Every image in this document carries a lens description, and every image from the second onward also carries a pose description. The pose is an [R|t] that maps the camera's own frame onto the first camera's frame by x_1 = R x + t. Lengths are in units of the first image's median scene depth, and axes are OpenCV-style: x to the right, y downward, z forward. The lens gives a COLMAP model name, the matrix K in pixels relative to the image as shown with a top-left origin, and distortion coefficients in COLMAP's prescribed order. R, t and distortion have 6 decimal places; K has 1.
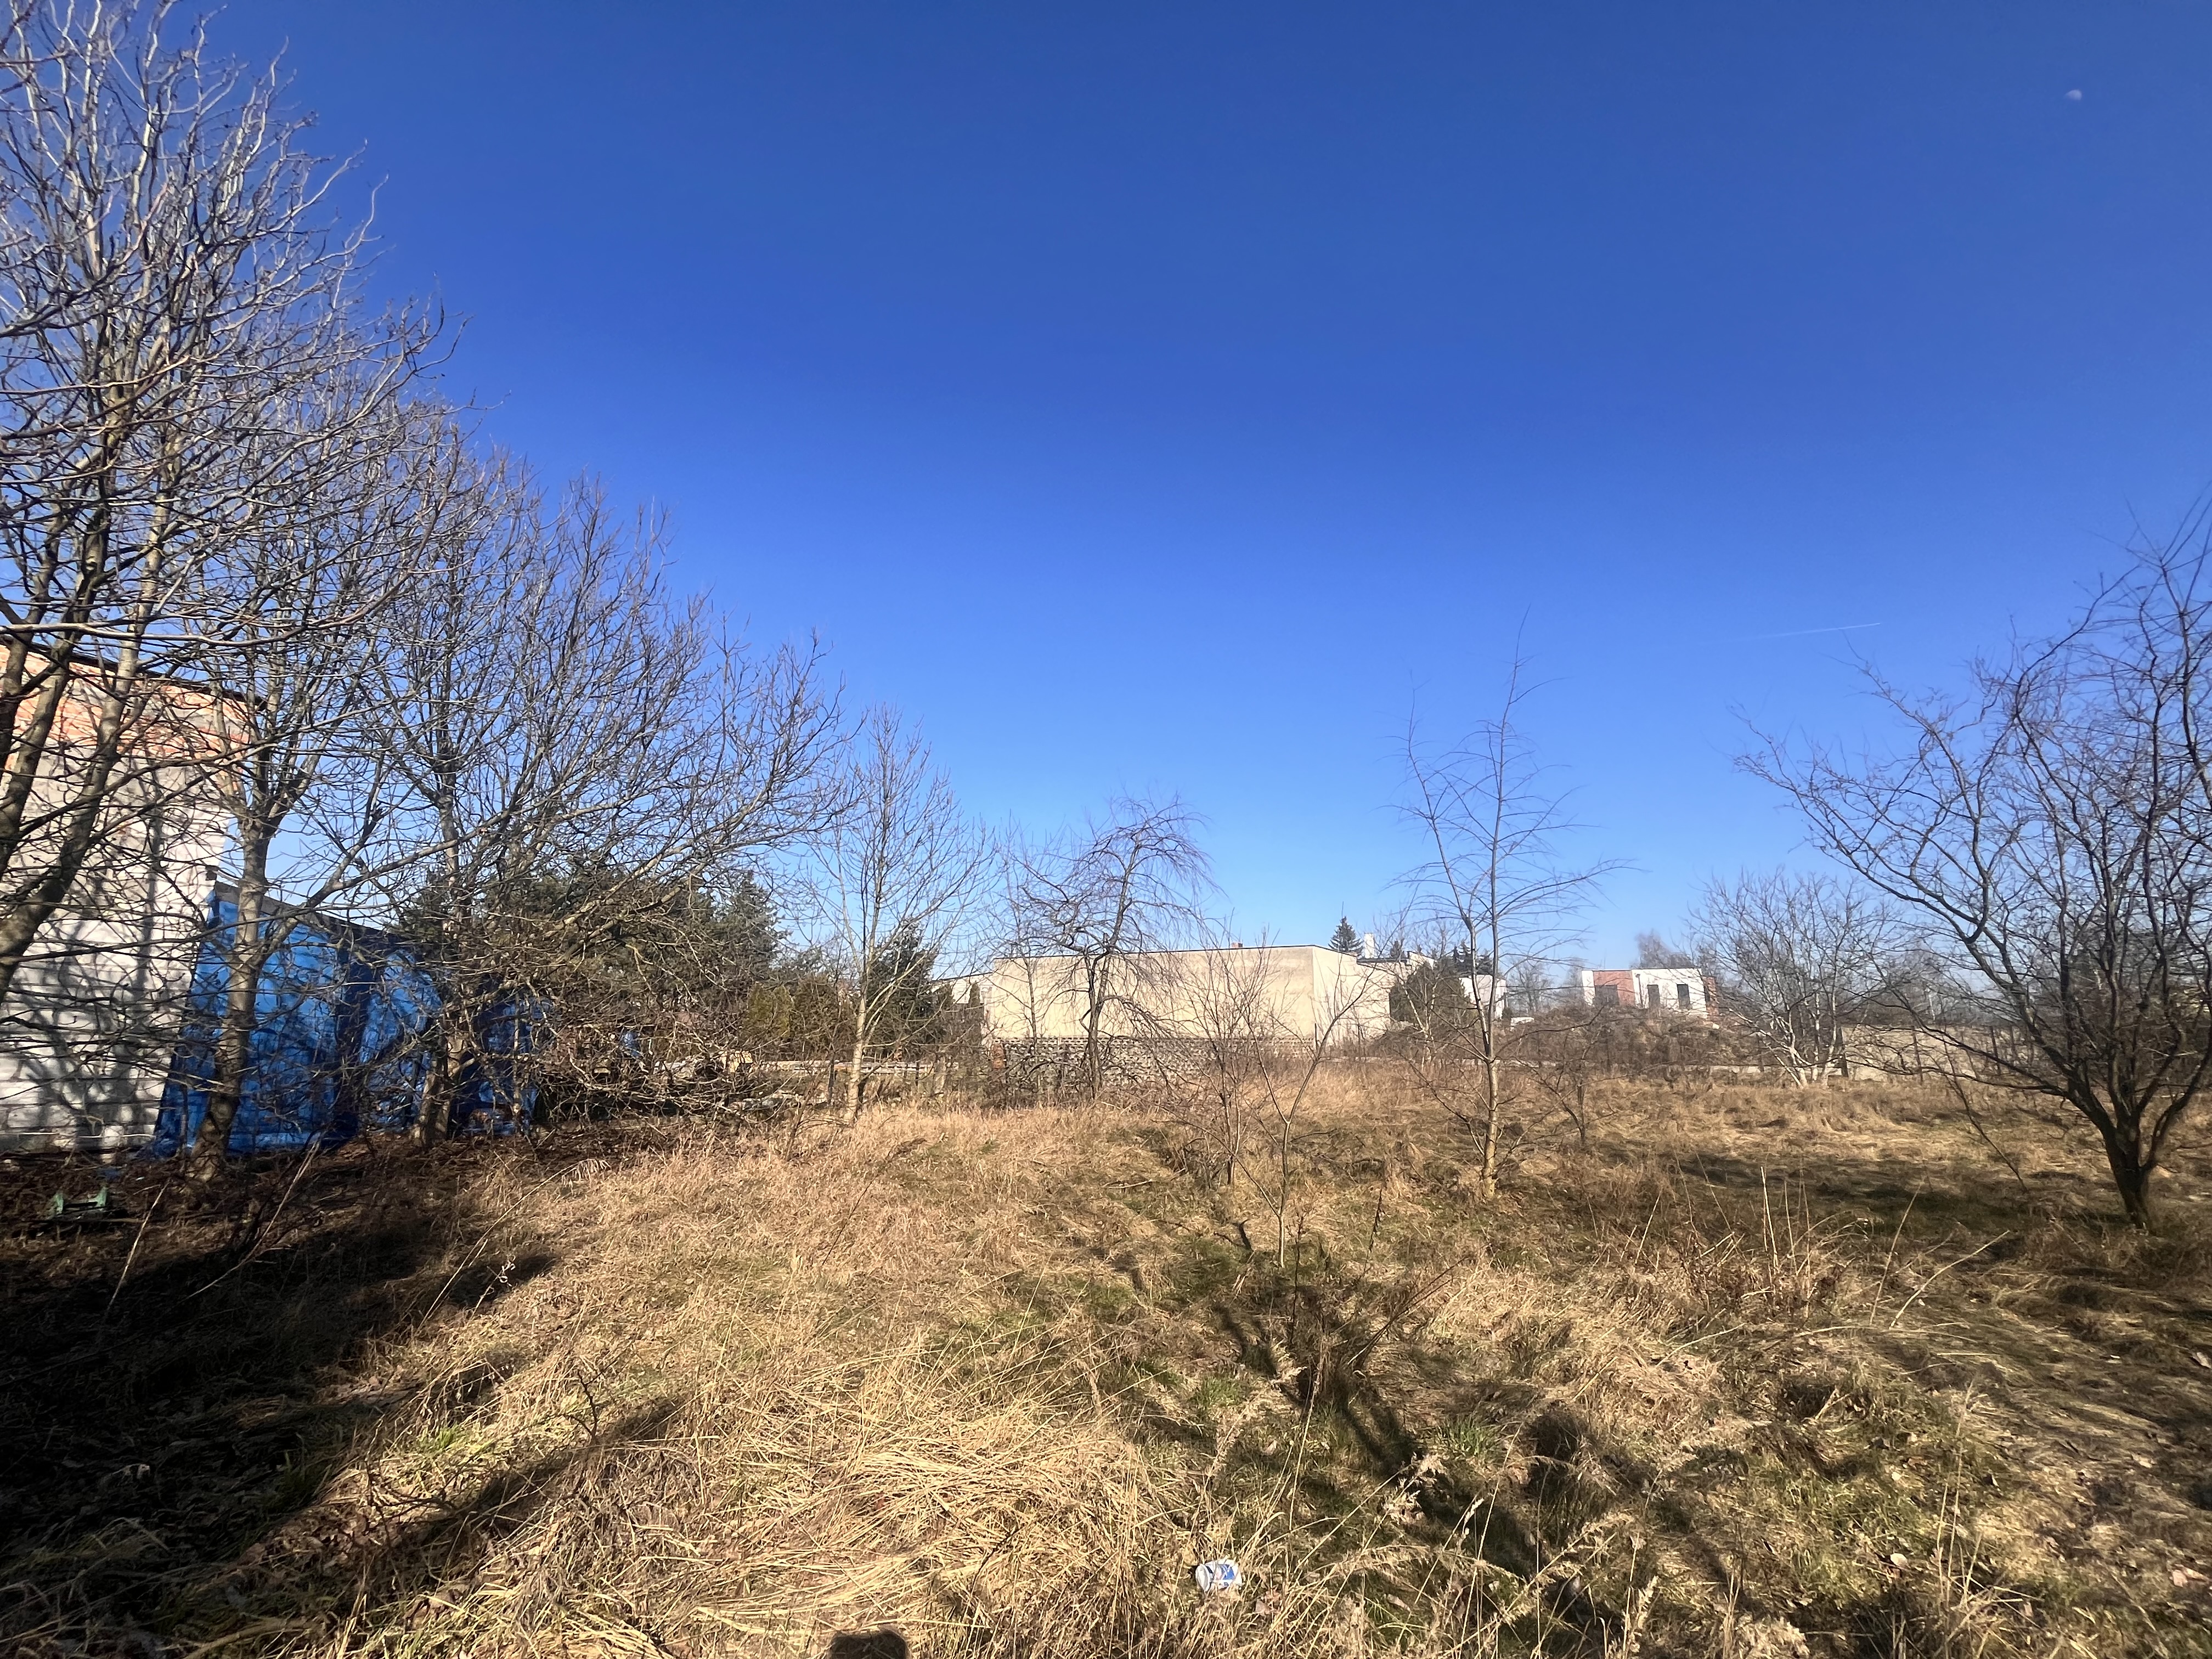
lens RADIAL K [[893.0, 0, 1100.3], [0, 893.0, 836.4], [0, 0, 1]] dist [-0.002579, -0.000223]
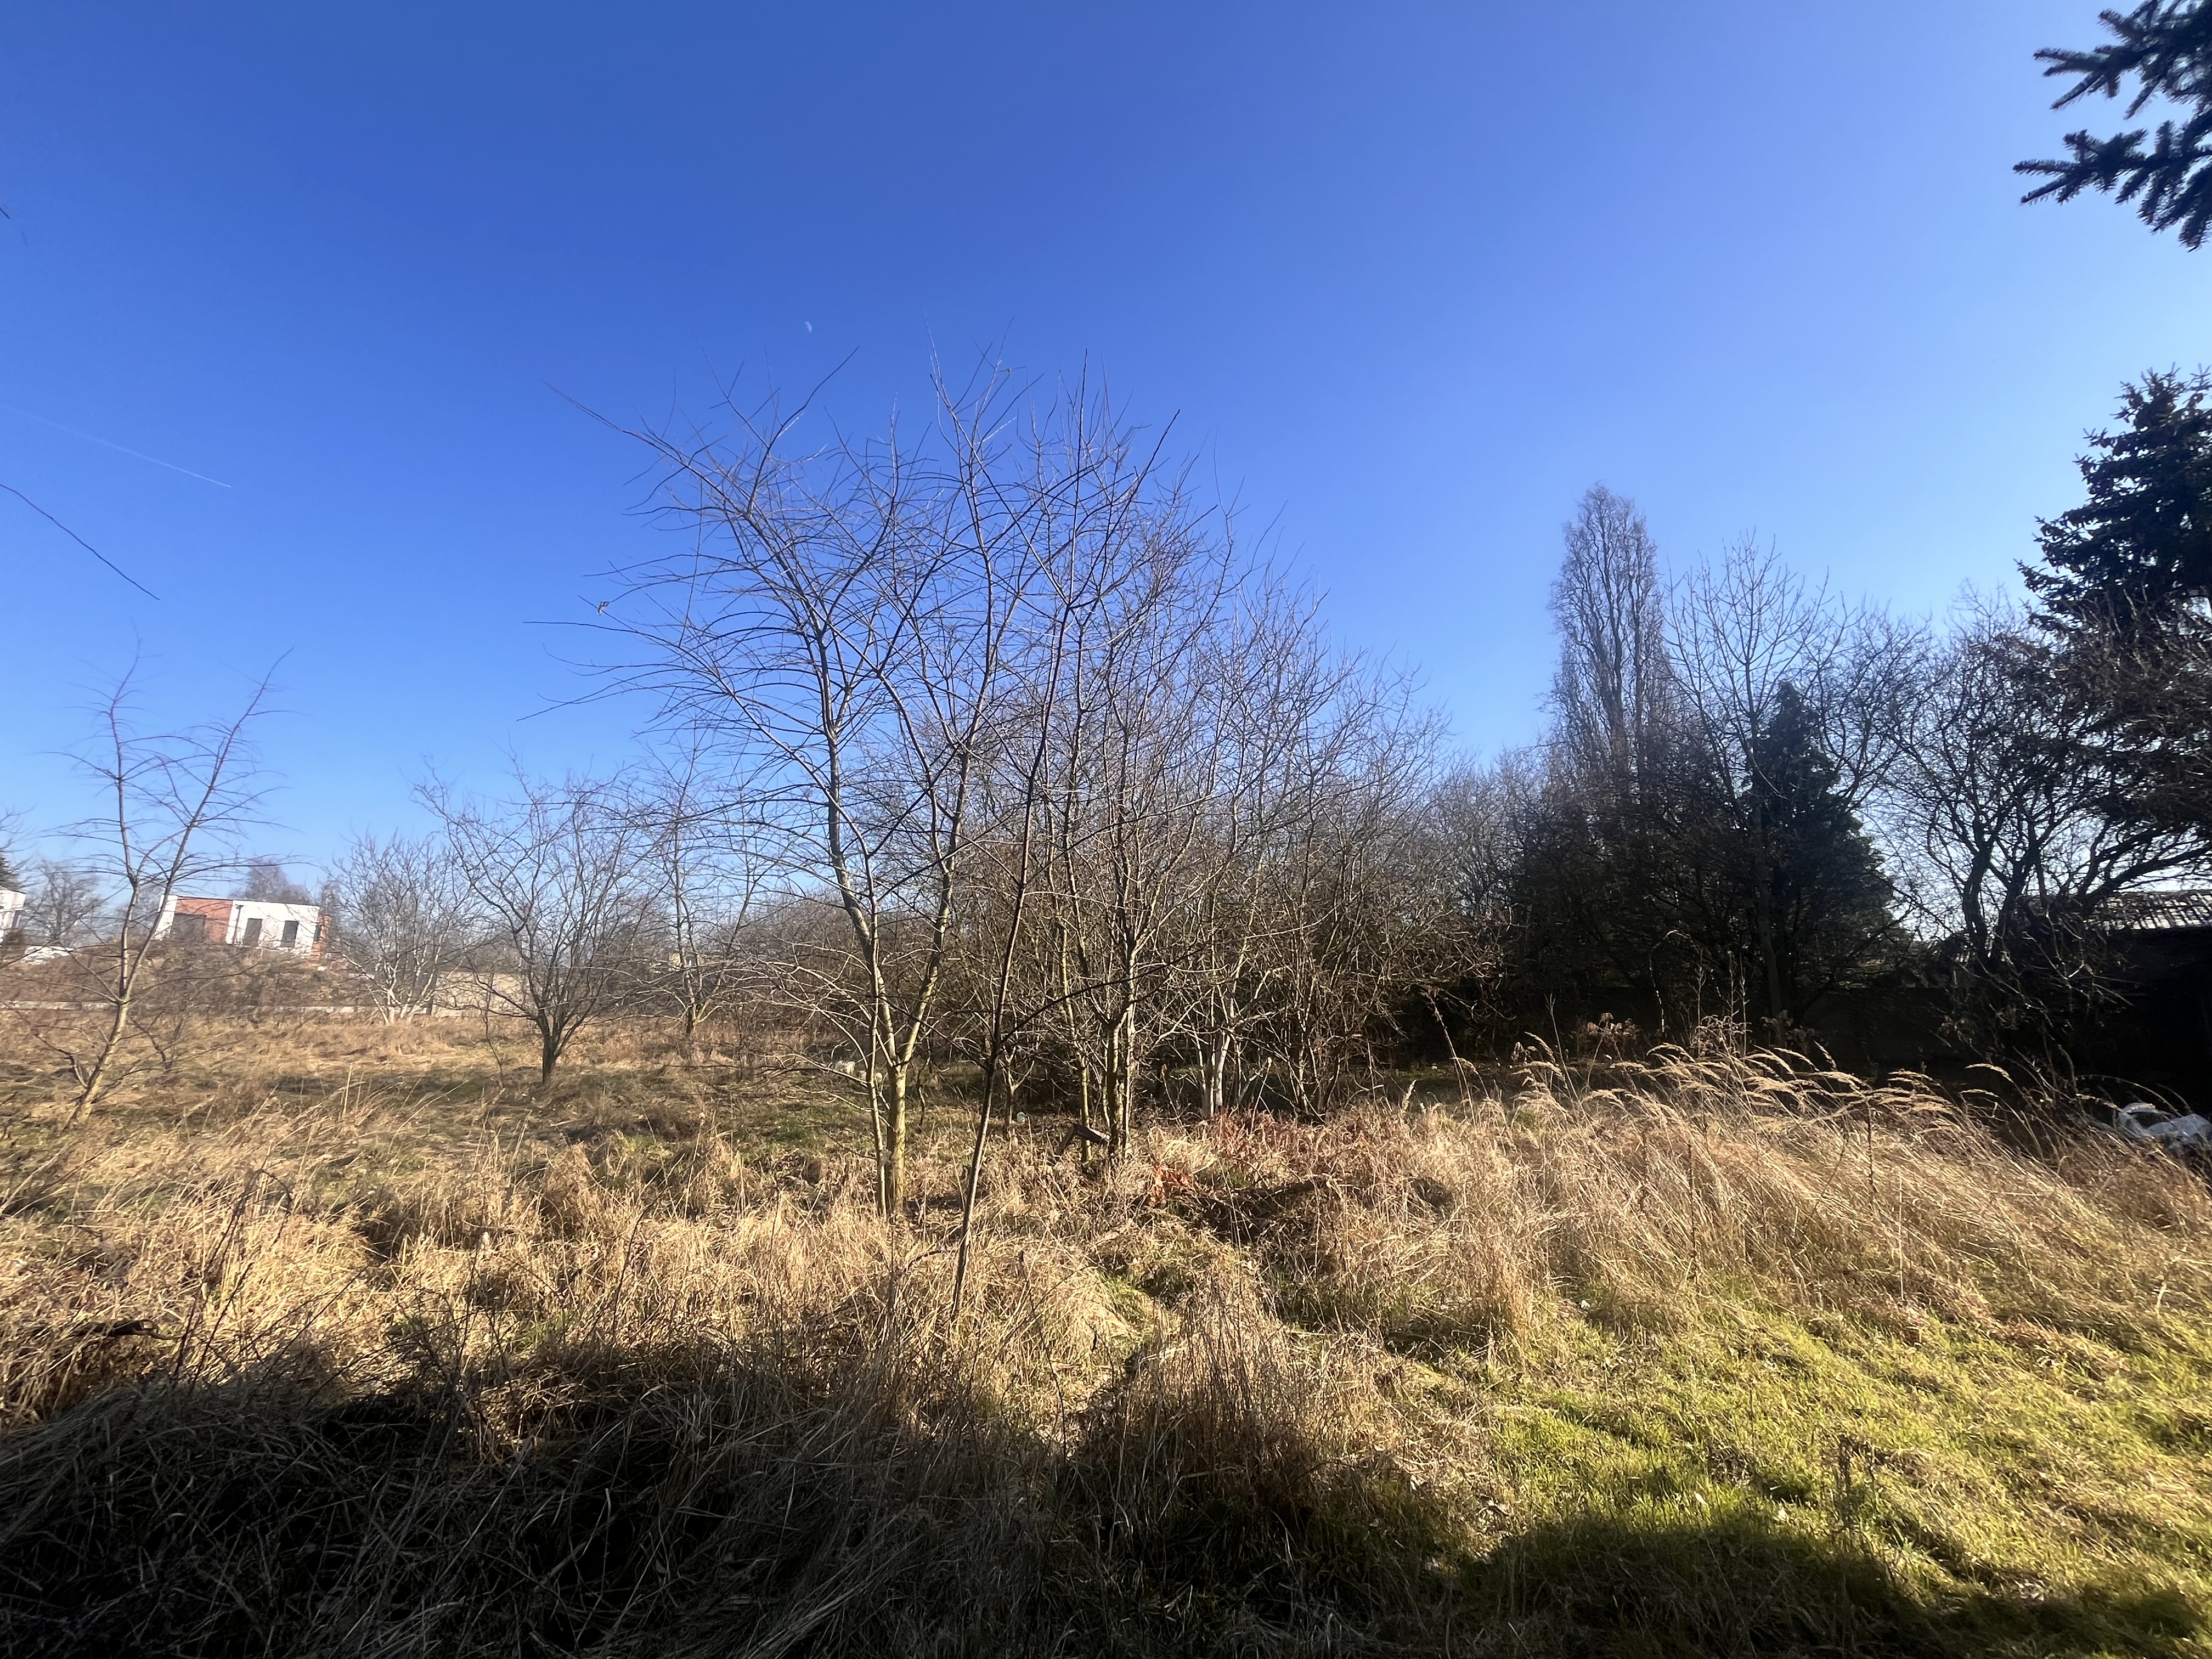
lens RADIAL K [[893.0, 0, 1100.3], [0, 893.0, 836.4], [0, 0, 1]] dist [-0.002579, -0.000223]
pose [[0.255237, 0.172157, 0.951428, -0.108653], [-0.231893, 0.966200, -0.112621, -0.034414], [-0.938658, -0.191884, 0.286532, -0.138376]]
